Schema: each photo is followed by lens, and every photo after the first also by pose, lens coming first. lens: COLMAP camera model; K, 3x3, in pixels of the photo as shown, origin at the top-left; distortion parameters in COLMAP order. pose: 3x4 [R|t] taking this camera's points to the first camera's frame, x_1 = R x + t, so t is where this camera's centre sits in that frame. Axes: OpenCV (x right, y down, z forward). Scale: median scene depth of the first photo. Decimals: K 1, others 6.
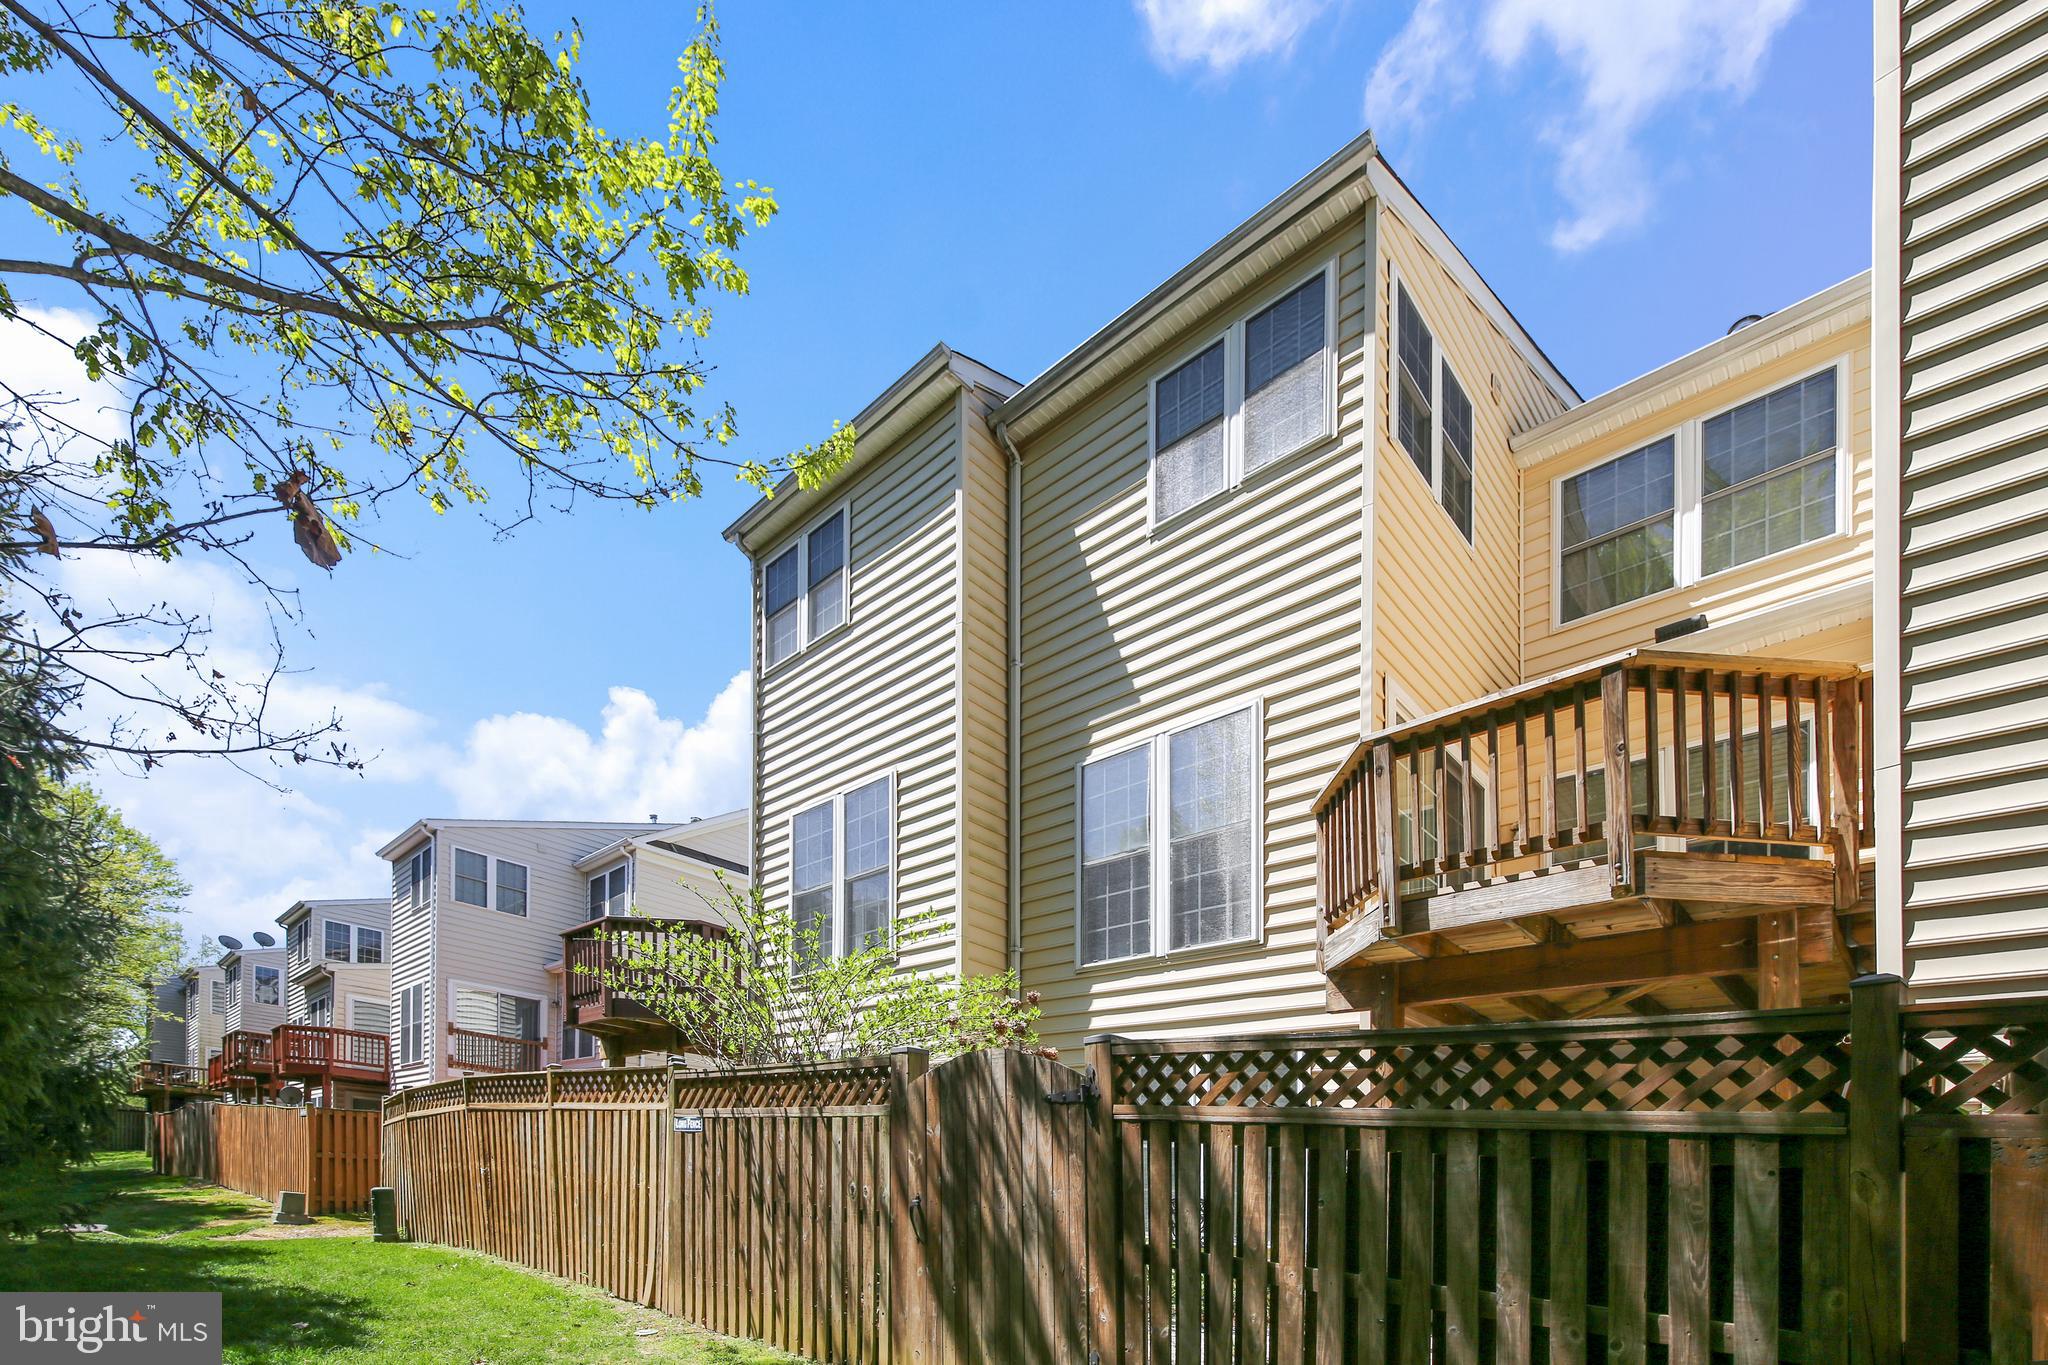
lens RADIAL K [[984.0, 0, 1023.8], [0, 984.0, 709.6], [0, 0, 1]] dist [-0.004932, -0.000632]
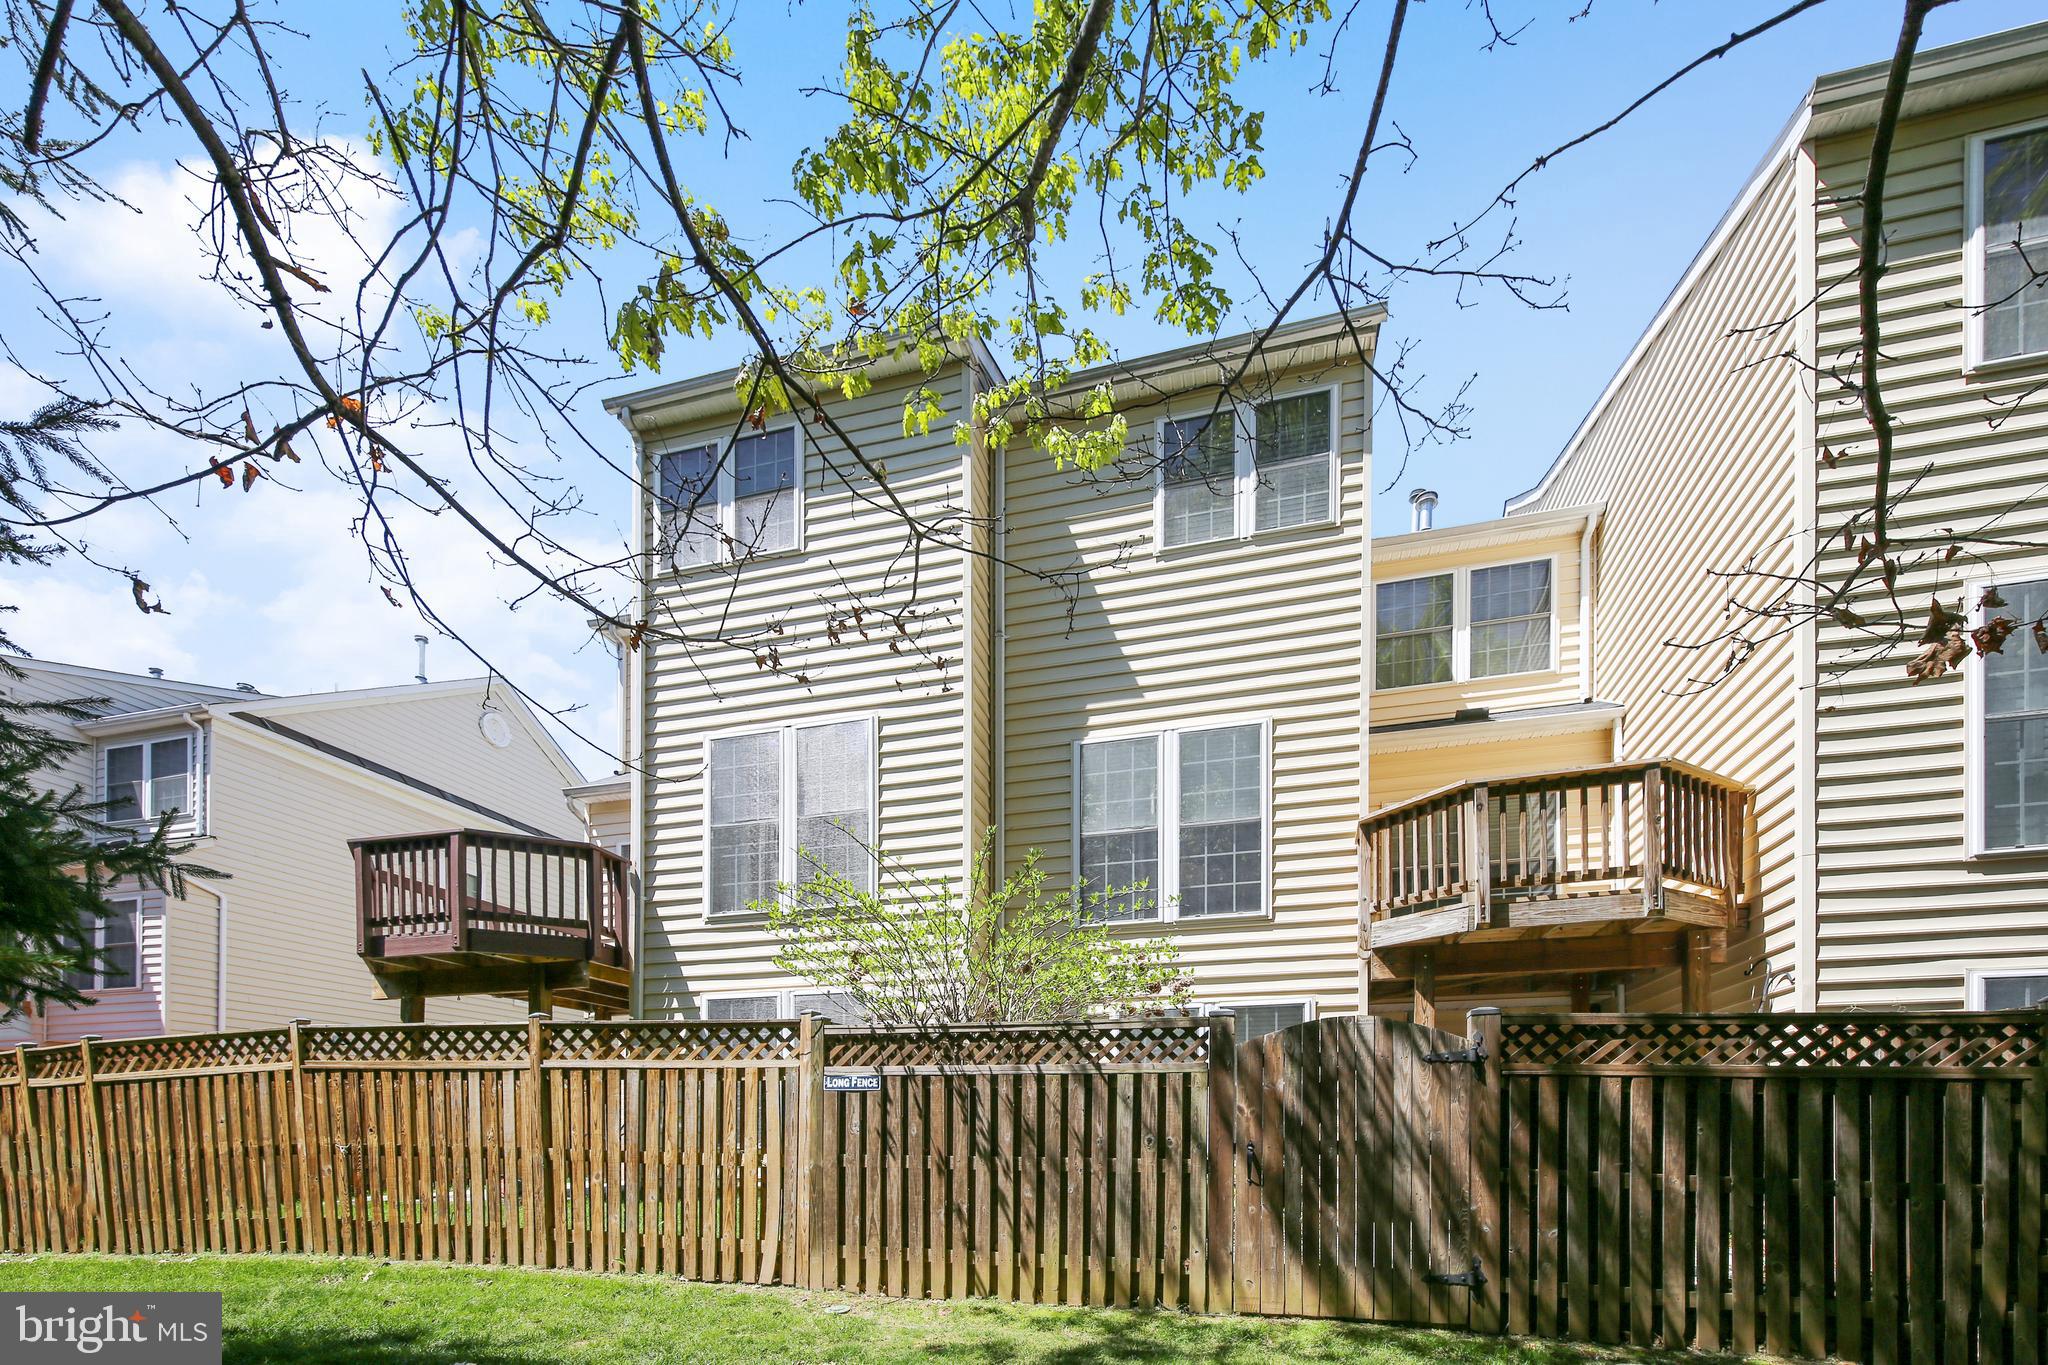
lens RADIAL K [[930.2, 0, 1026.0], [0, 930.2, 663.3], [0, 0, 1]] dist [0.000903, -0.000023]
pose [[0.853185, 0.184526, 0.487879, -0.551513], [-0.187203, 0.981345, -0.043791, 0.026361], [-0.486858, -0.053971, 0.871812, 0.124106]]
